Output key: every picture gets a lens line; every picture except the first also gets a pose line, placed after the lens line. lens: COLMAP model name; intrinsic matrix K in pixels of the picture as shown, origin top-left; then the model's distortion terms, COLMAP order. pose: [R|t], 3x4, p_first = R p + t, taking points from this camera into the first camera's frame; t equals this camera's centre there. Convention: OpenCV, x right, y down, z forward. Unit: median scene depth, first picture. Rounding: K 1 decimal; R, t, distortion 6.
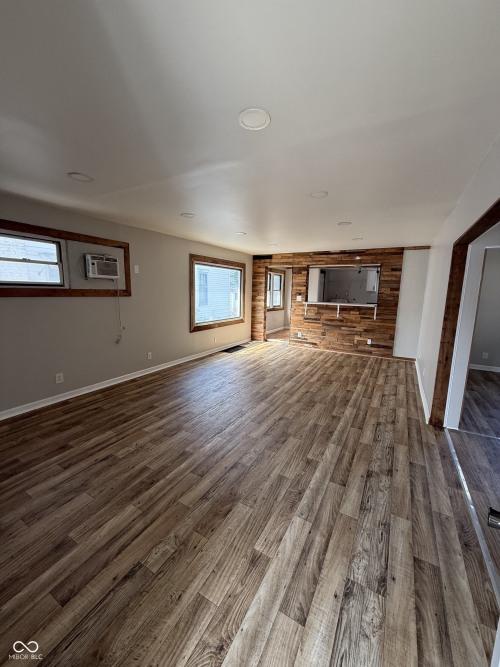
lens RADIAL K [[266.2, 0, 250.1], [0, 266.2, 331.3], [0, 0, 1]] dist [-0.000401, -0.000109]
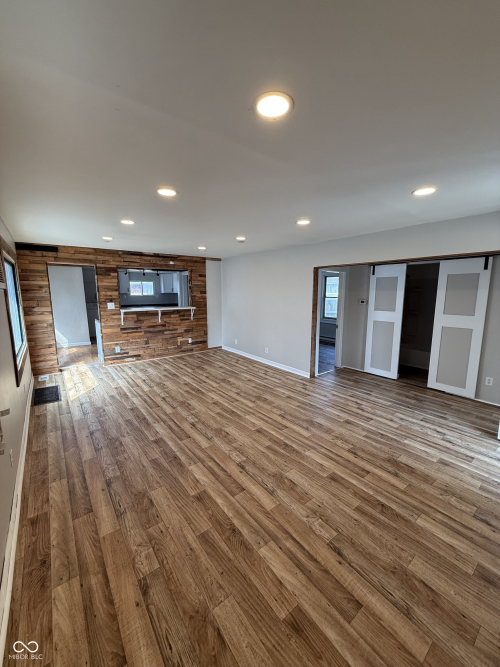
lens RADIAL K [[267.9, 0, 250.1], [0, 267.9, 329.4], [0, 0, 1]] dist [0.003432, 0.000283]
pose [[0.385732, -0.153949, 0.909676, -0.432691], [0.152296, 0.983079, 0.101793, -0.076971], [-0.909954, 0.099275, 0.402651, 0.312693]]
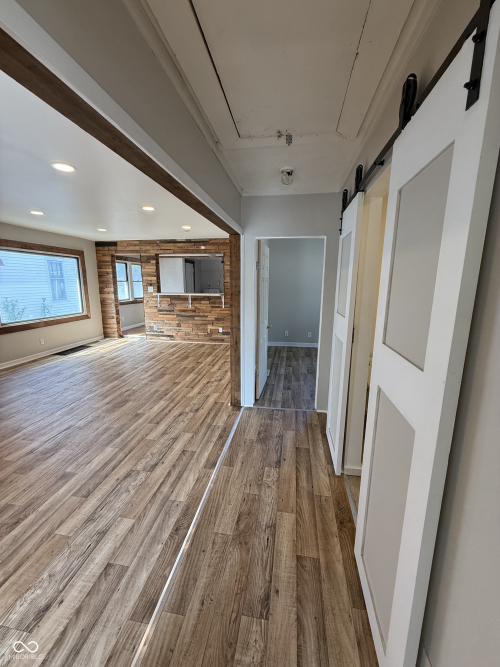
lens RADIAL K [[267.9, 0, 250.1], [0, 267.9, 329.4], [0, 0, 1]] dist [0.003432, 0.000283]
pose [[0.939403, -0.076168, 0.334245, 0.198975], [0.067758, 0.997024, 0.036768, 0.006367], [-0.336051, -0.011892, 0.941769, -0.011413]]
